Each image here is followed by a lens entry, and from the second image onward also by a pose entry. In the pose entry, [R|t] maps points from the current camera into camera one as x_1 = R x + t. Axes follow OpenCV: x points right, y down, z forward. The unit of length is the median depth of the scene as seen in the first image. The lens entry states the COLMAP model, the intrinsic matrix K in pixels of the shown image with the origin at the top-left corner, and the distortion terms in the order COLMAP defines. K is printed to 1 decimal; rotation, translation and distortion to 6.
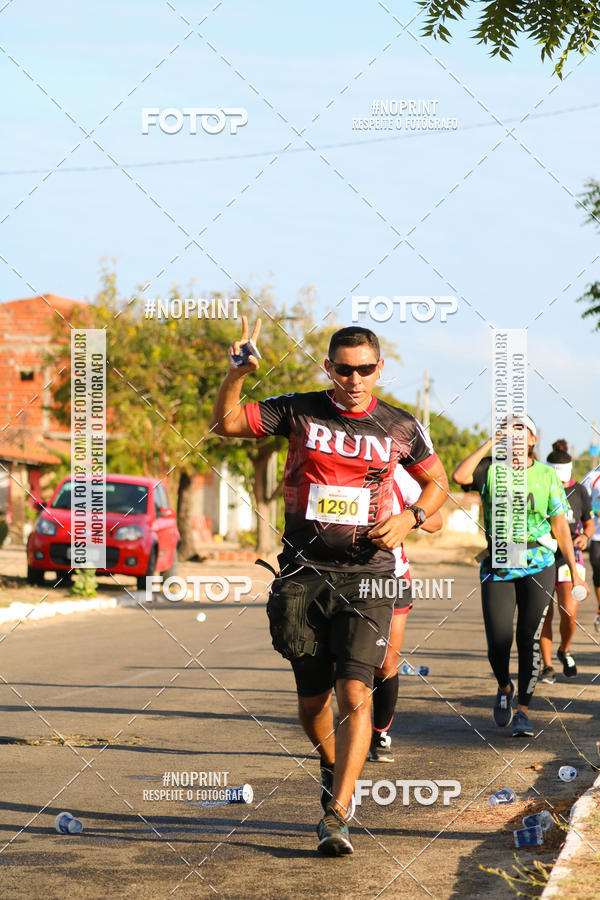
lens RADIAL K [[5812.4, 0, 301.7], [0, 5812.4, 451.5], [0, 0, 1]] dist [1.347987, -8.321678]
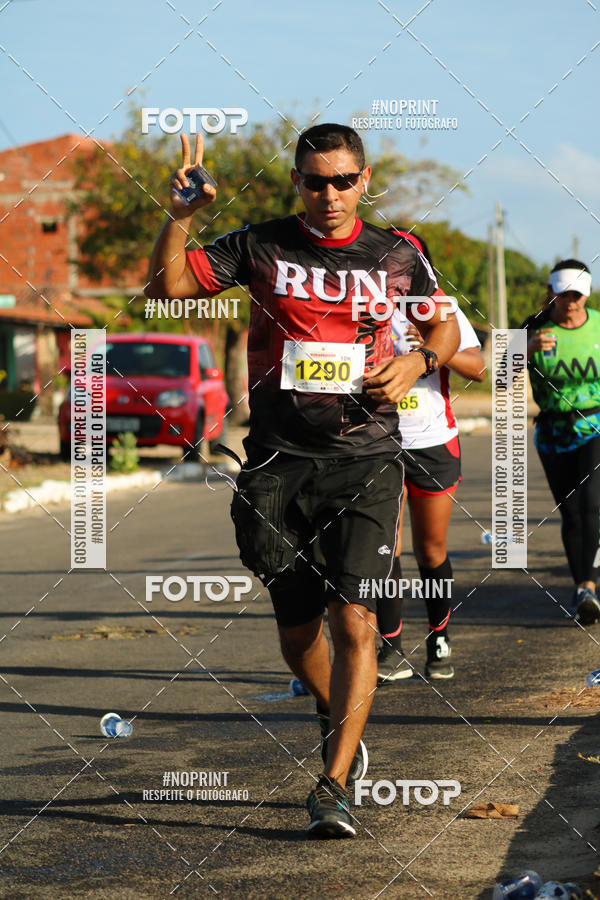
lens RADIAL K [[5797.3, 0, 269.7], [0, 5797.3, 451.2], [0, 0, 1]] dist [0.499076, -4.519181]
pose [[0.998763, -0.042621, -0.025594, 0.007843], [0.043264, 0.998749, 0.025090, 0.000416], [0.024492, -0.026166, 0.999358, 0.112369]]
